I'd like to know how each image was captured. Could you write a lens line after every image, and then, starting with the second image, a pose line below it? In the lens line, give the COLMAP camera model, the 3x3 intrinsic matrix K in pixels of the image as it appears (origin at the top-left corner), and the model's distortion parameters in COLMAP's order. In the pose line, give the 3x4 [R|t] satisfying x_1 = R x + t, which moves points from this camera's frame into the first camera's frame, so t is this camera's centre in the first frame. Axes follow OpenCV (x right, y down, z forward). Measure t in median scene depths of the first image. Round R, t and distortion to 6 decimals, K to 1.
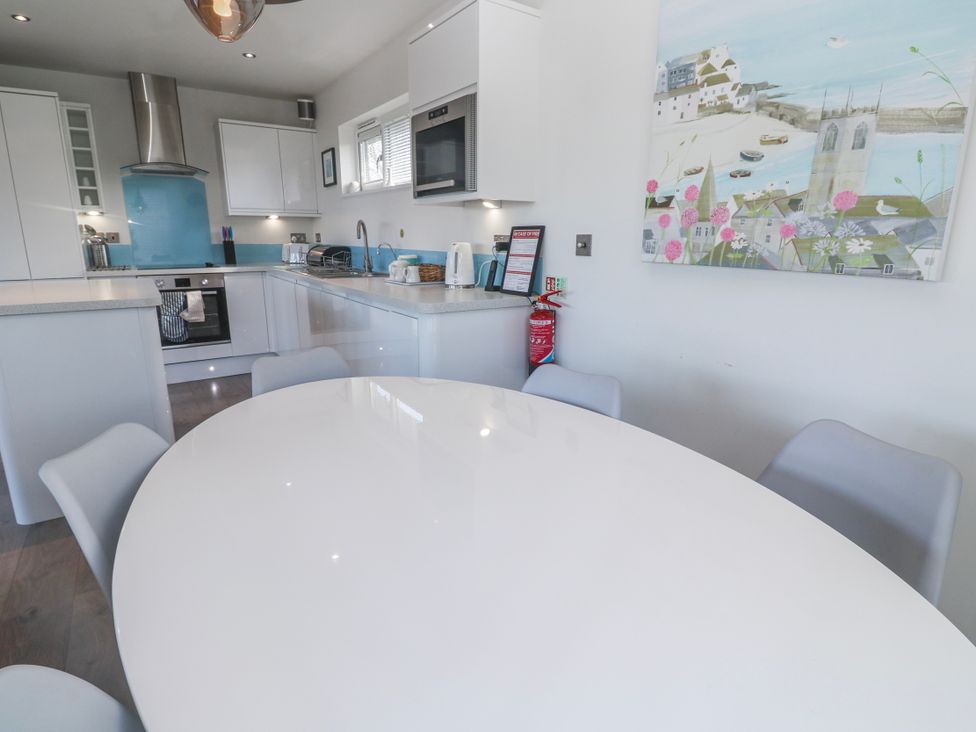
lens RADIAL K [[510.0, 0, 497.3], [0, 510.0, 356.2], [0, 0, 1]] dist [-0.003218, -0.008937]
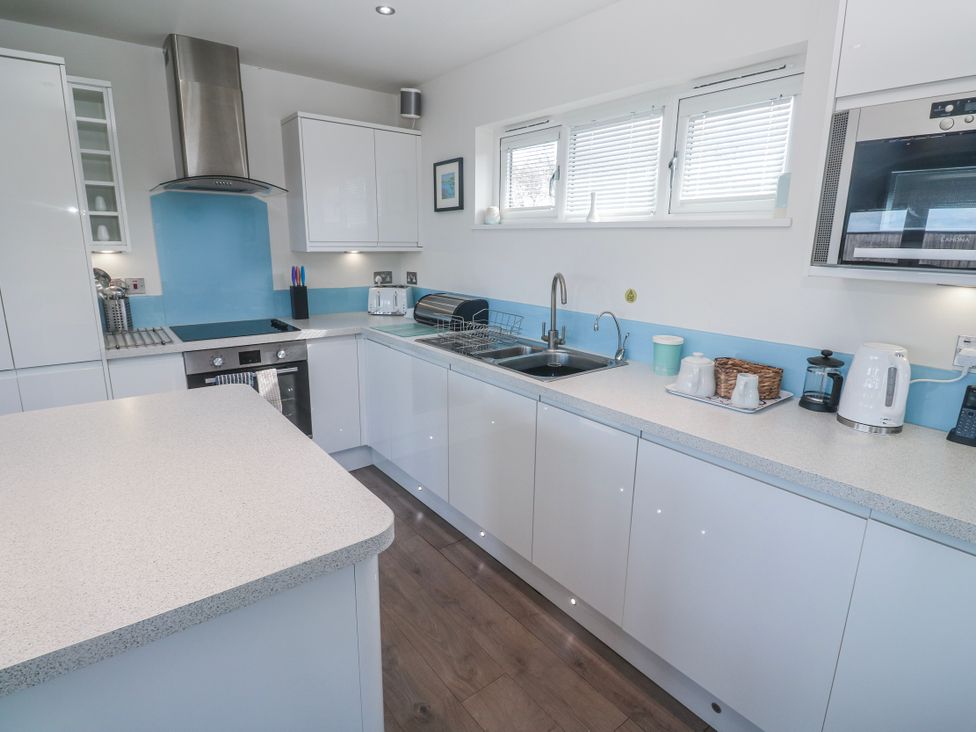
lens RADIAL K [[510.0, 0, 497.9], [0, 510.0, 357.5], [0, 0, 1]] dist [-0.003218, -0.008937]
pose [[0.997795, -0.005270, 0.066162, -0.329499], [0.005836, 0.999948, -0.008363, -0.132151], [-0.066114, 0.008731, 0.997774, 0.308228]]
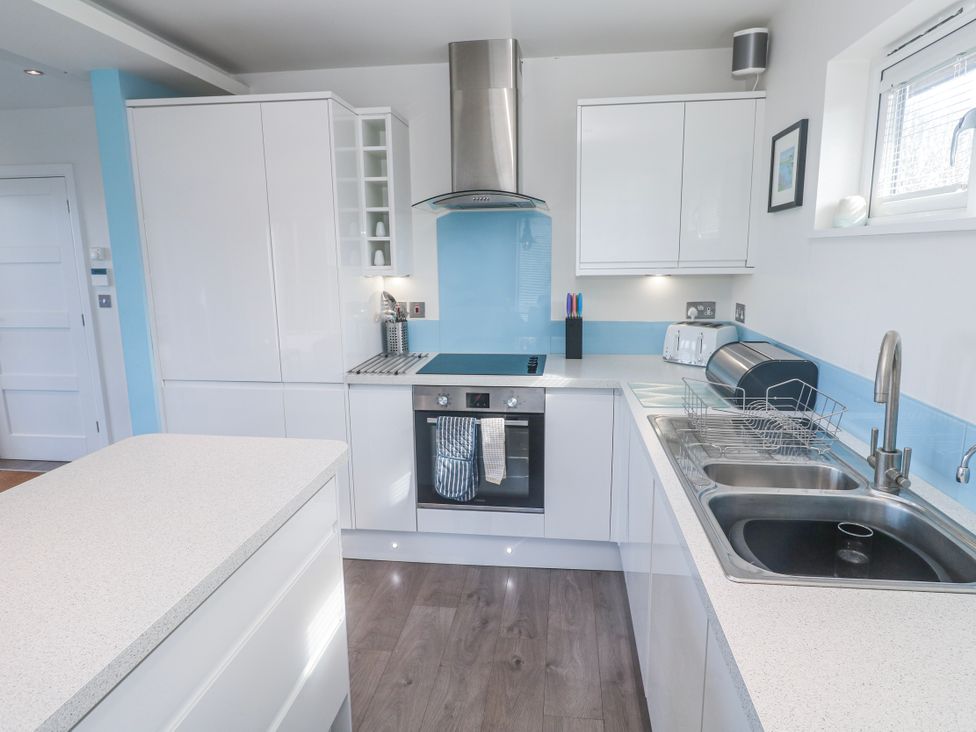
lens RADIAL K [[572.3, 0, 496.6], [0, 572.3, 359.6], [0, 0, 1]] dist [-0.008876, -0.001614]
pose [[0.742266, 0.107945, -0.661354, -0.186059], [-0.139164, 0.990254, 0.005438, -0.188300], [0.655495, 0.088000, 0.750054, 0.518991]]
